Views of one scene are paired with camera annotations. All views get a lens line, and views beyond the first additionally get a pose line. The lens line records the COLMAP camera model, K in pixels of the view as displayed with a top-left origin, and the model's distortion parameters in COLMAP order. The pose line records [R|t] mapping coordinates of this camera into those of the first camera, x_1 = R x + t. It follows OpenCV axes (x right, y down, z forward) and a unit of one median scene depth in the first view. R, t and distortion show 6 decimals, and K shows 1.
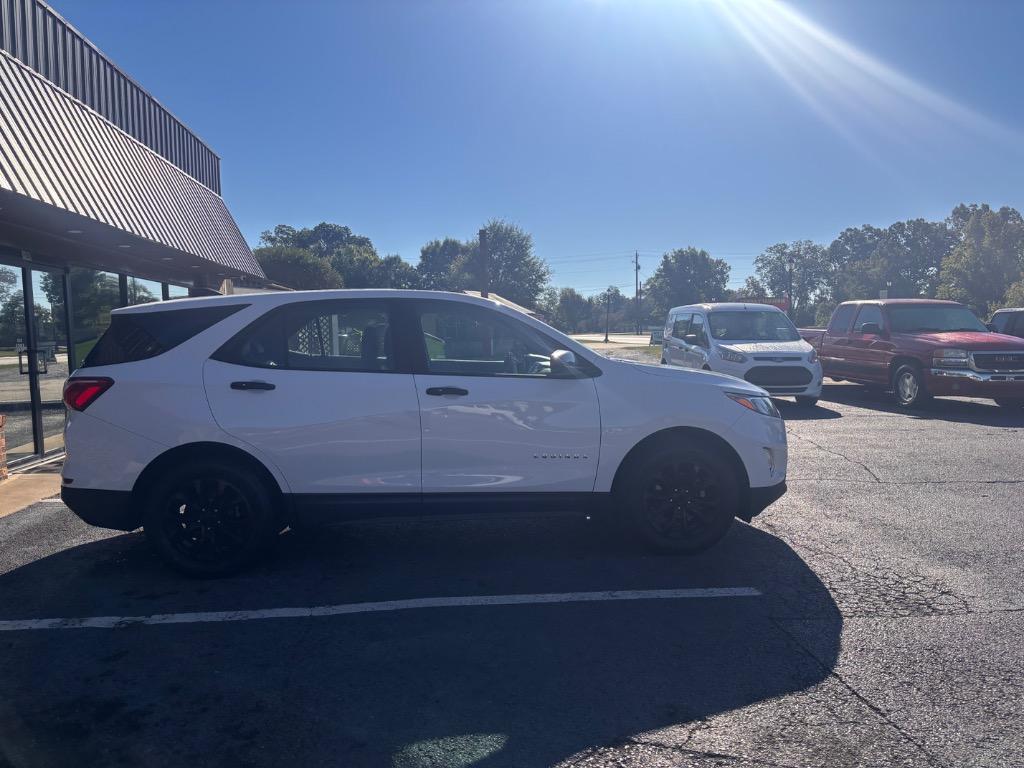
lens RADIAL K [[790.6, 0, 517.7], [0, 790.6, 384.8], [0, 0, 1]] dist [0.057975, -0.043556]
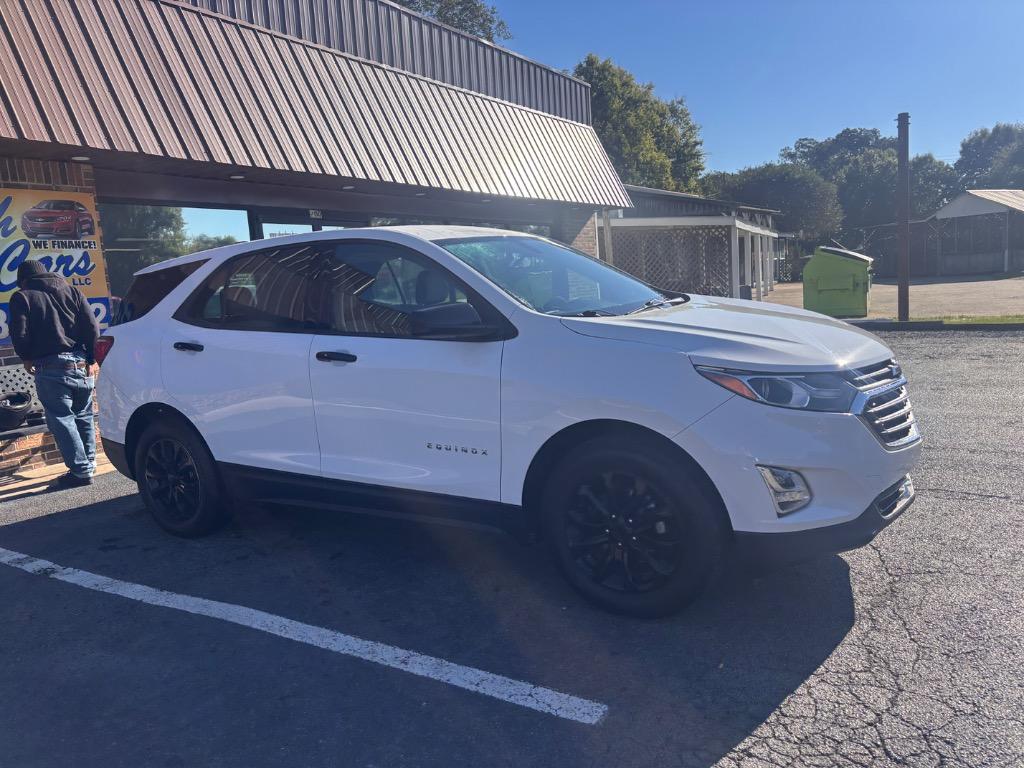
lens RADIAL K [[790.6, 0, 517.7], [0, 790.6, 384.8], [0, 0, 1]] dist [0.057975, -0.043556]
pose [[0.784311, 0.046382, -0.618632, 0.523543], [0.013631, 0.995672, 0.091931, -0.032482], [0.620218, -0.080535, 0.780284, 0.455302]]
